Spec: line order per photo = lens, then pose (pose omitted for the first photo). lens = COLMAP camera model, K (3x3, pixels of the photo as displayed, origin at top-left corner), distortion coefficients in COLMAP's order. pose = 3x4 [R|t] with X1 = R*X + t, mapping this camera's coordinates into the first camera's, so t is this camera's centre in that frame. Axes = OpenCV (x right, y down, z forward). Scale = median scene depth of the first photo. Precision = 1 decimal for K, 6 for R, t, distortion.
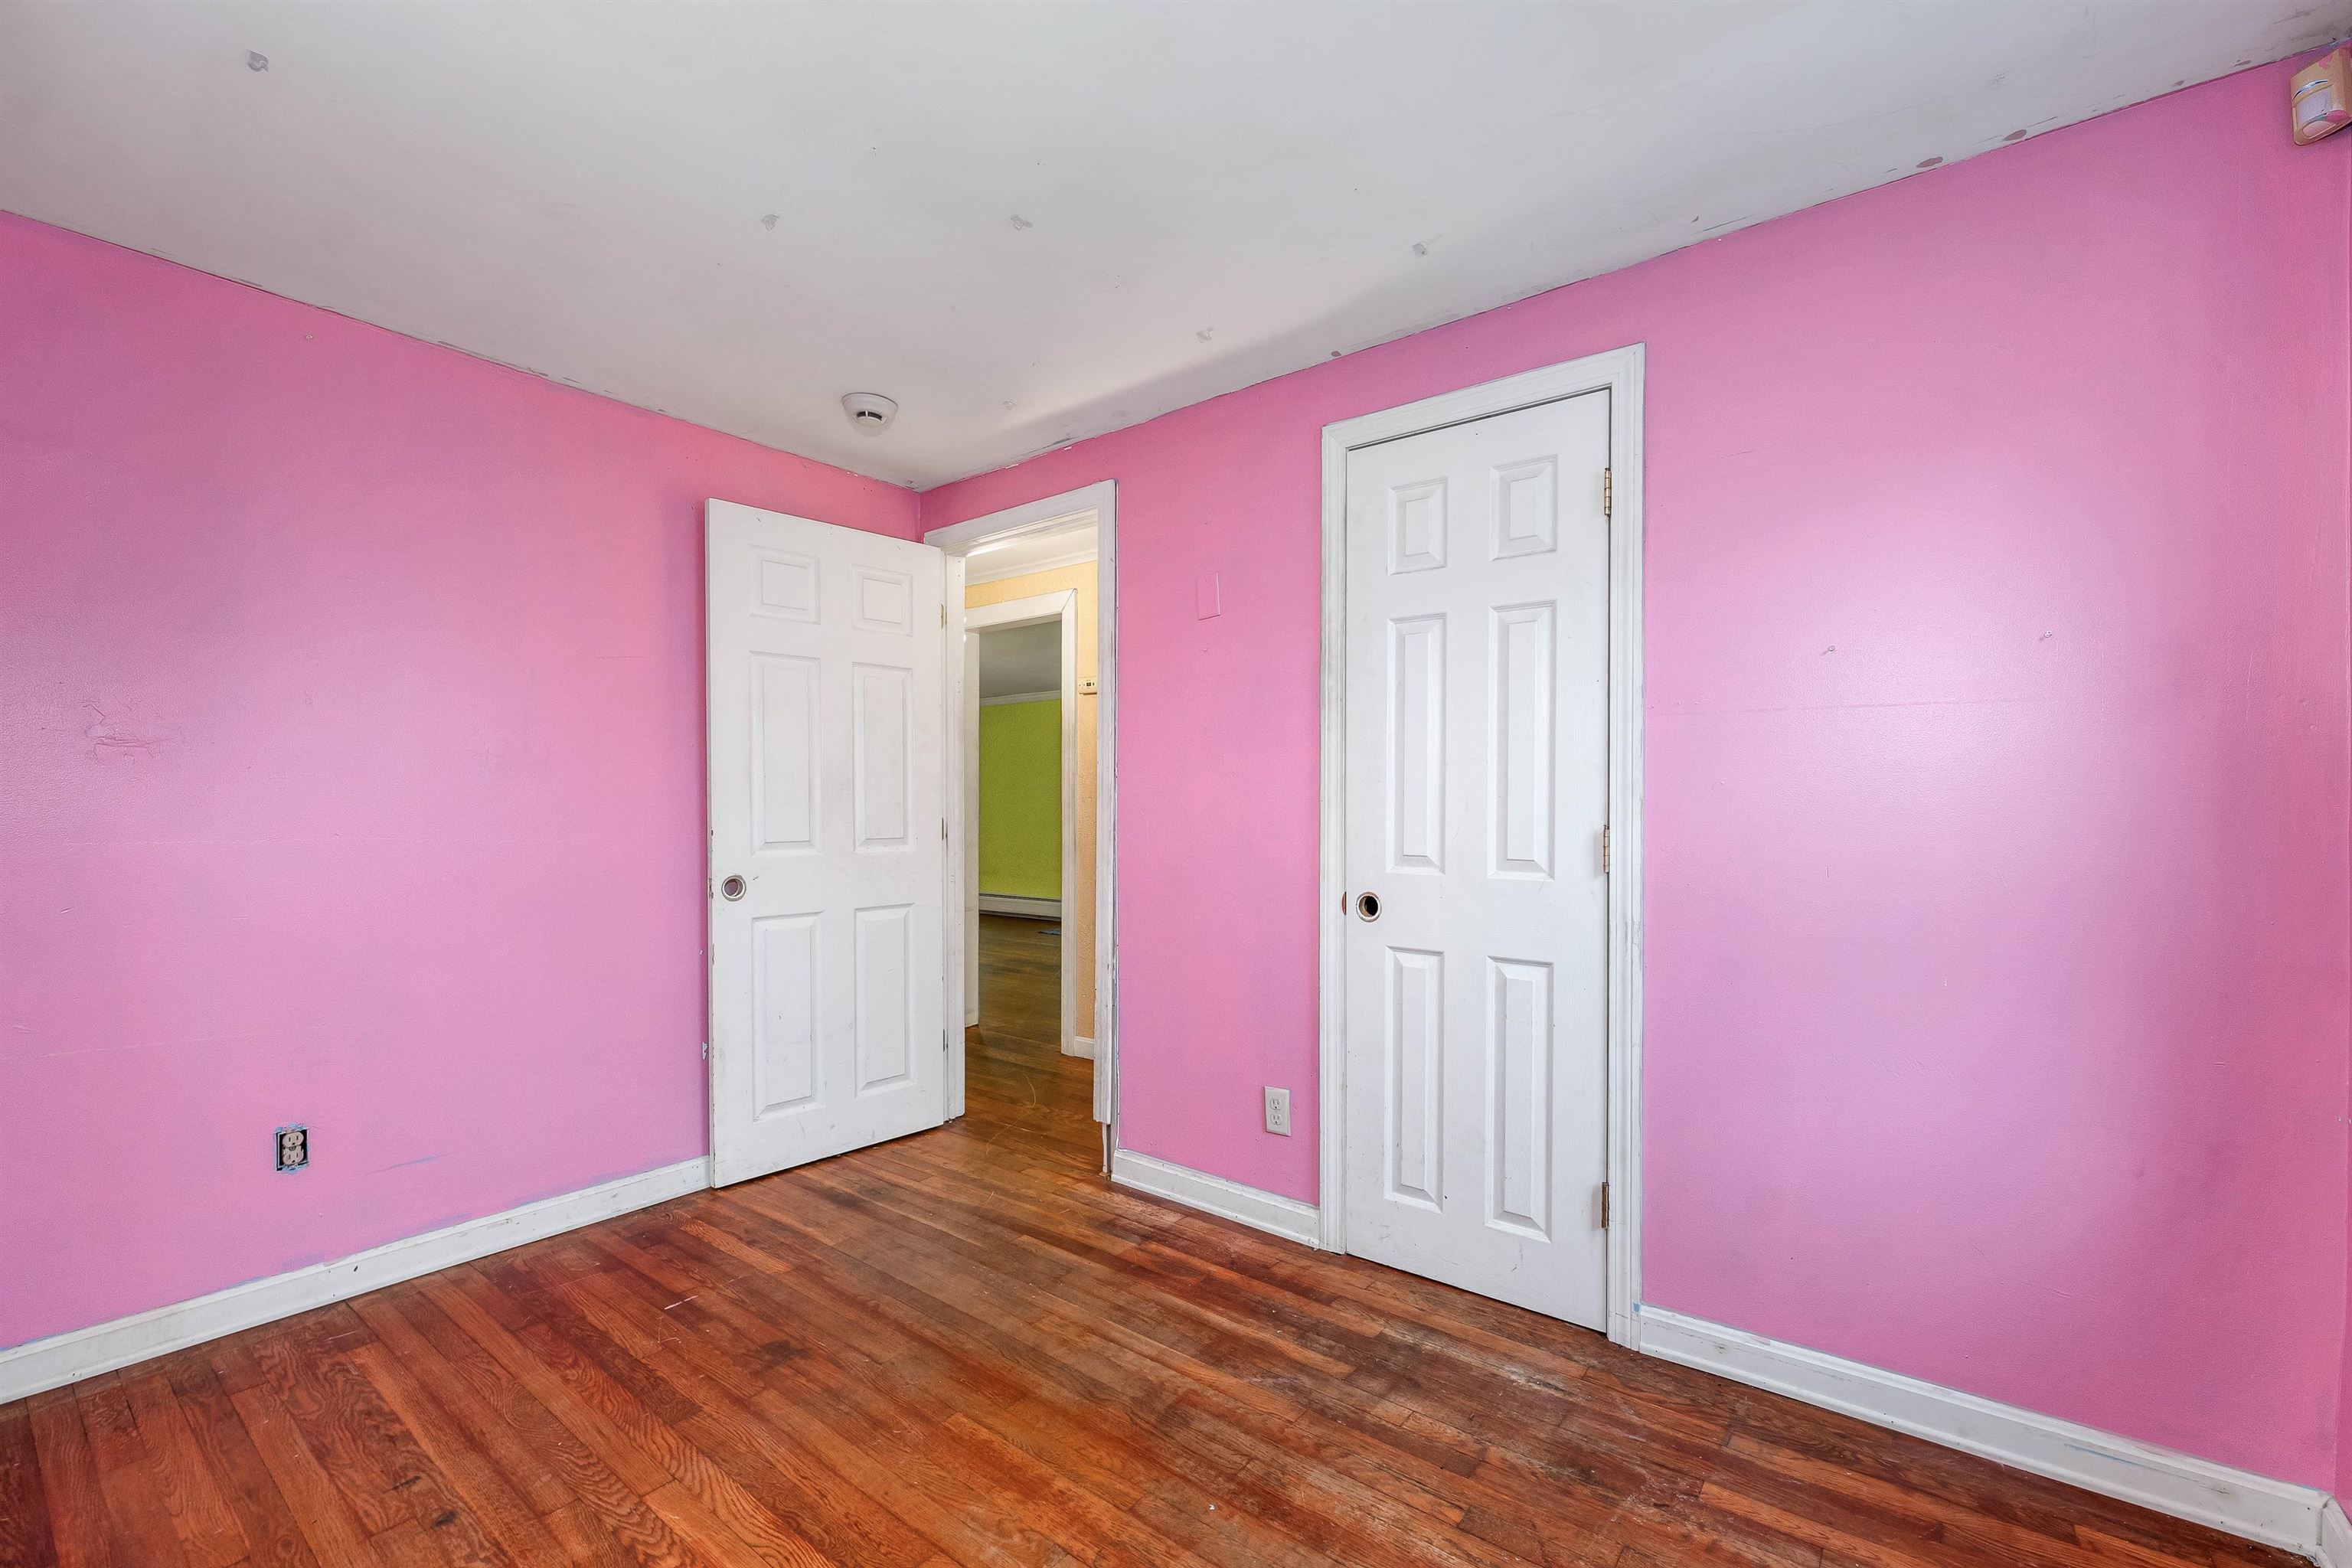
lens RADIAL K [[1004.0, 0, 1176.0], [0, 1004.0, 804.0], [0, 0, 1]] dist [0.000607, 0.000422]
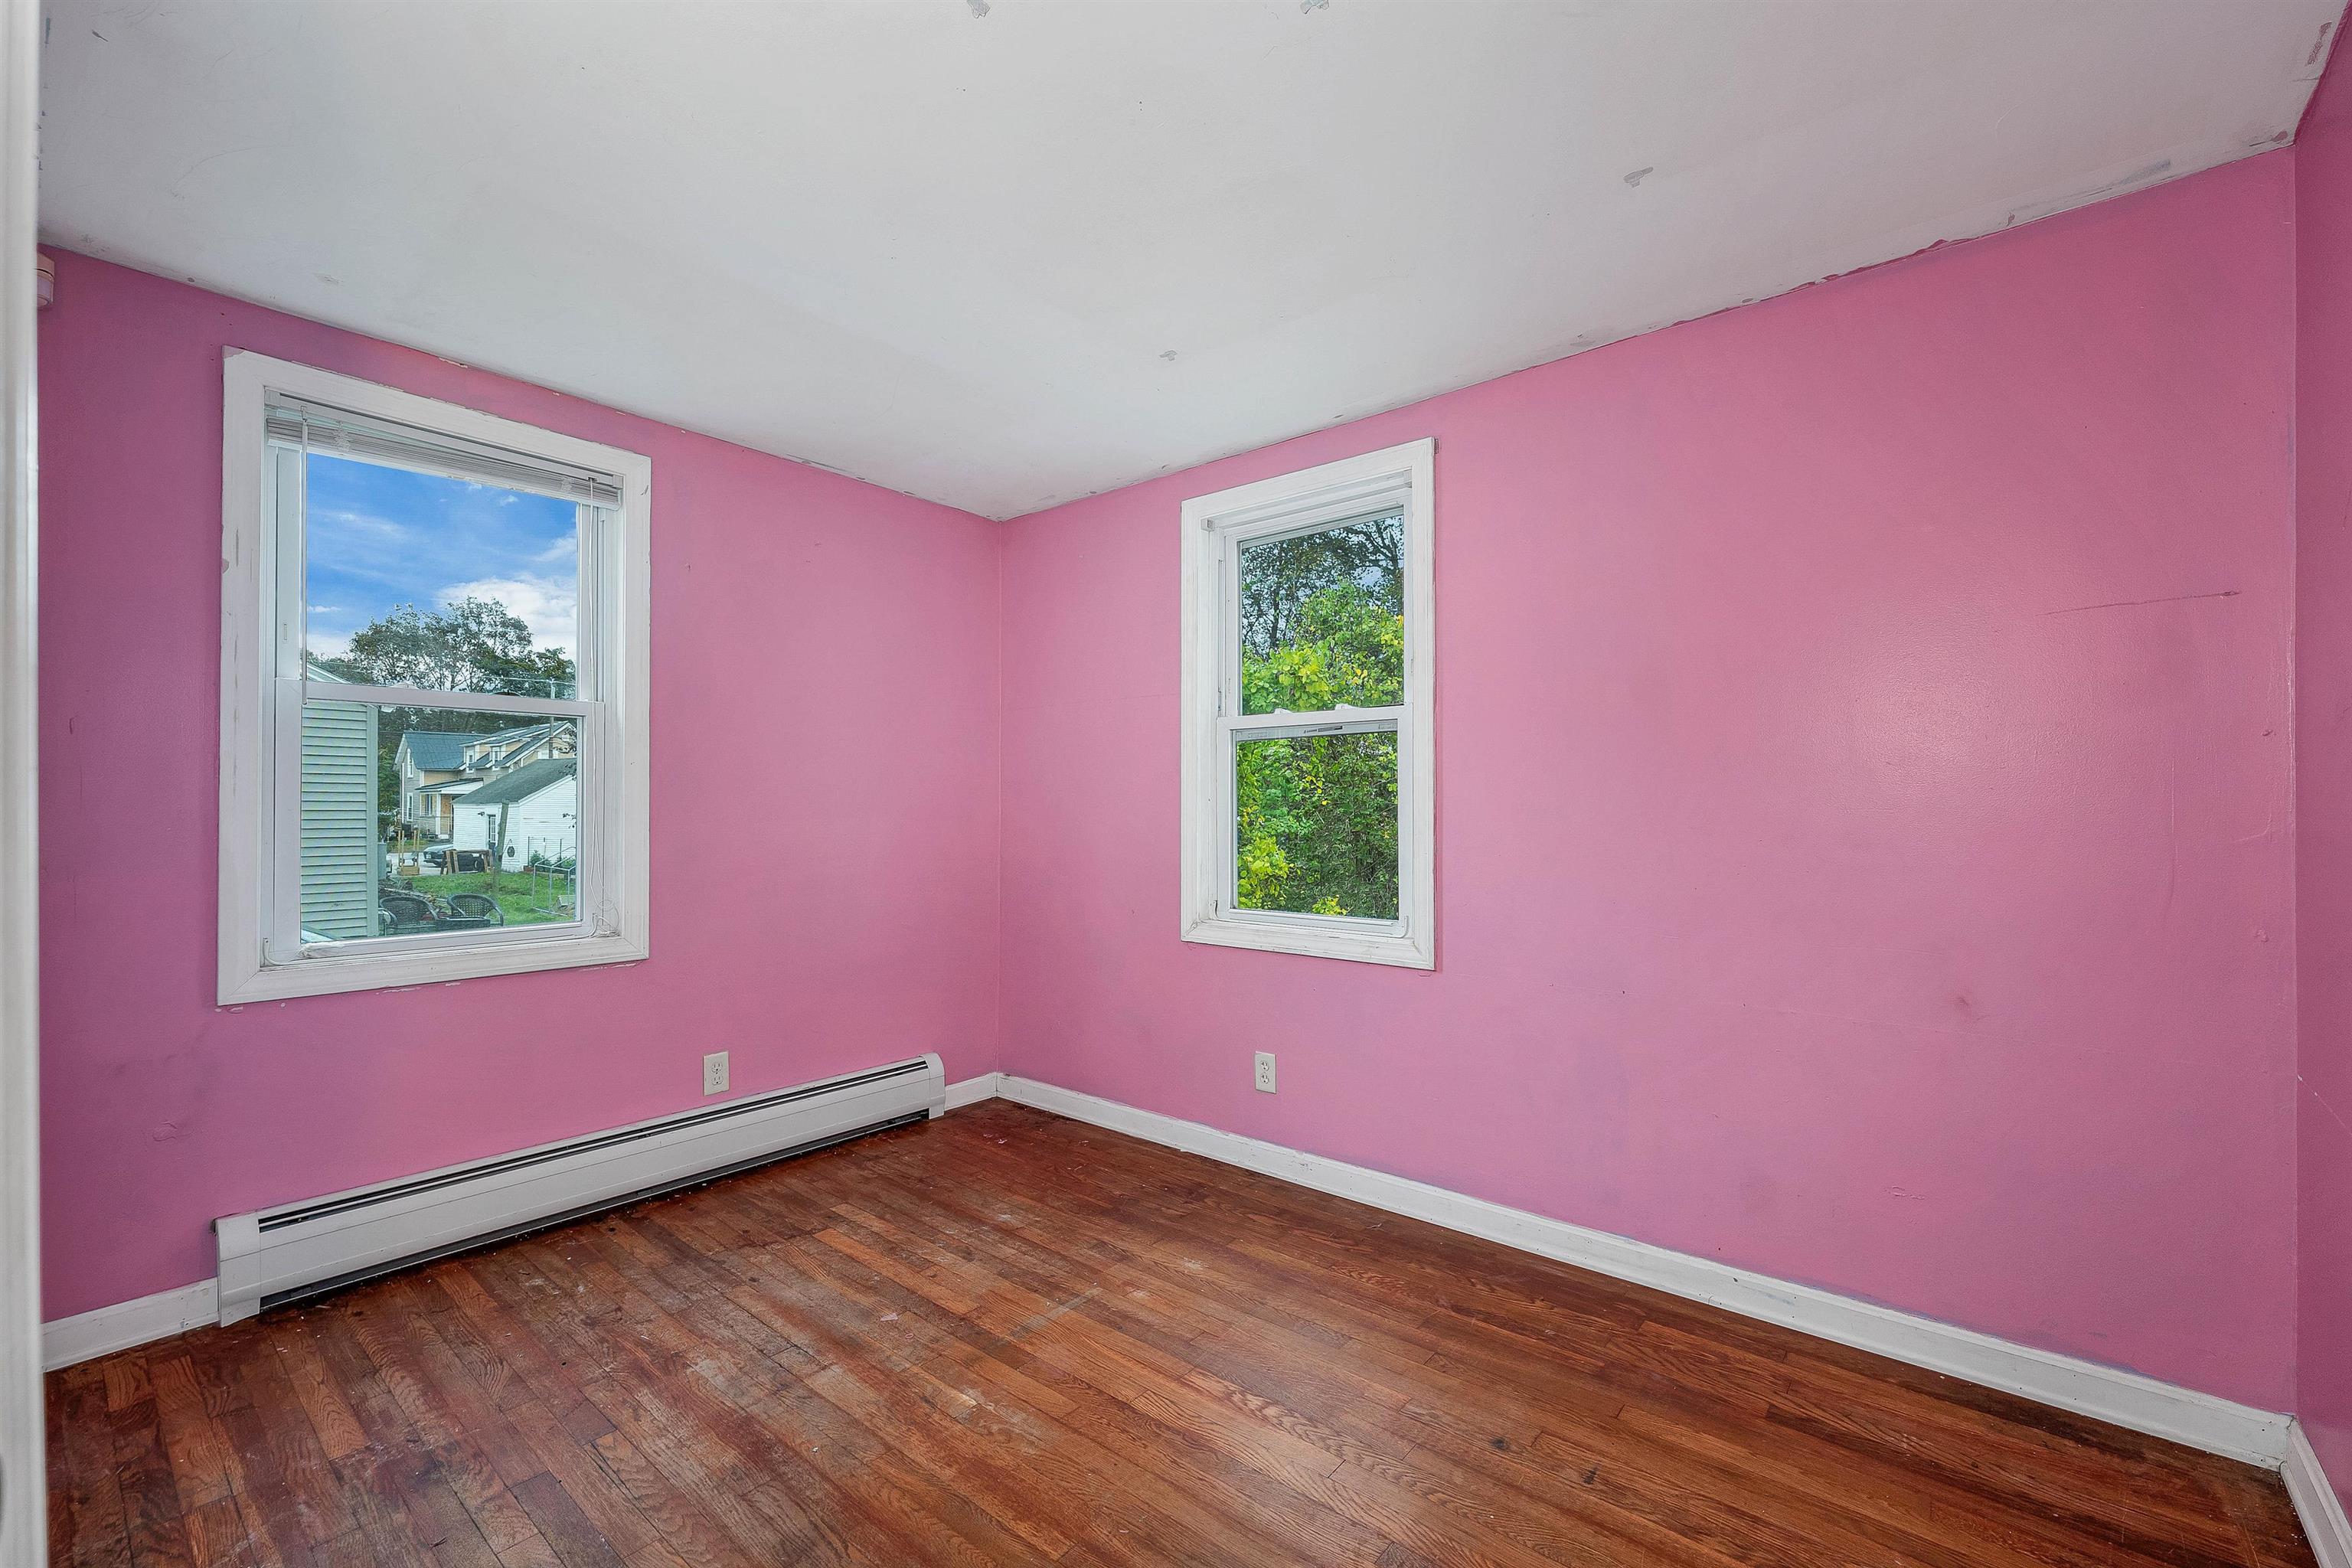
lens RADIAL K [[1004.0, 0, 1176.0], [0, 1004.0, 804.0], [0, 0, 1]] dist [0.000607, 0.000422]
pose [[-0.999469, -0.000830, 0.032559, -0.379823], [-0.001019, 0.999983, -0.005775, 0.003262], [-0.032554, -0.005805, -0.999453, 2.021460]]
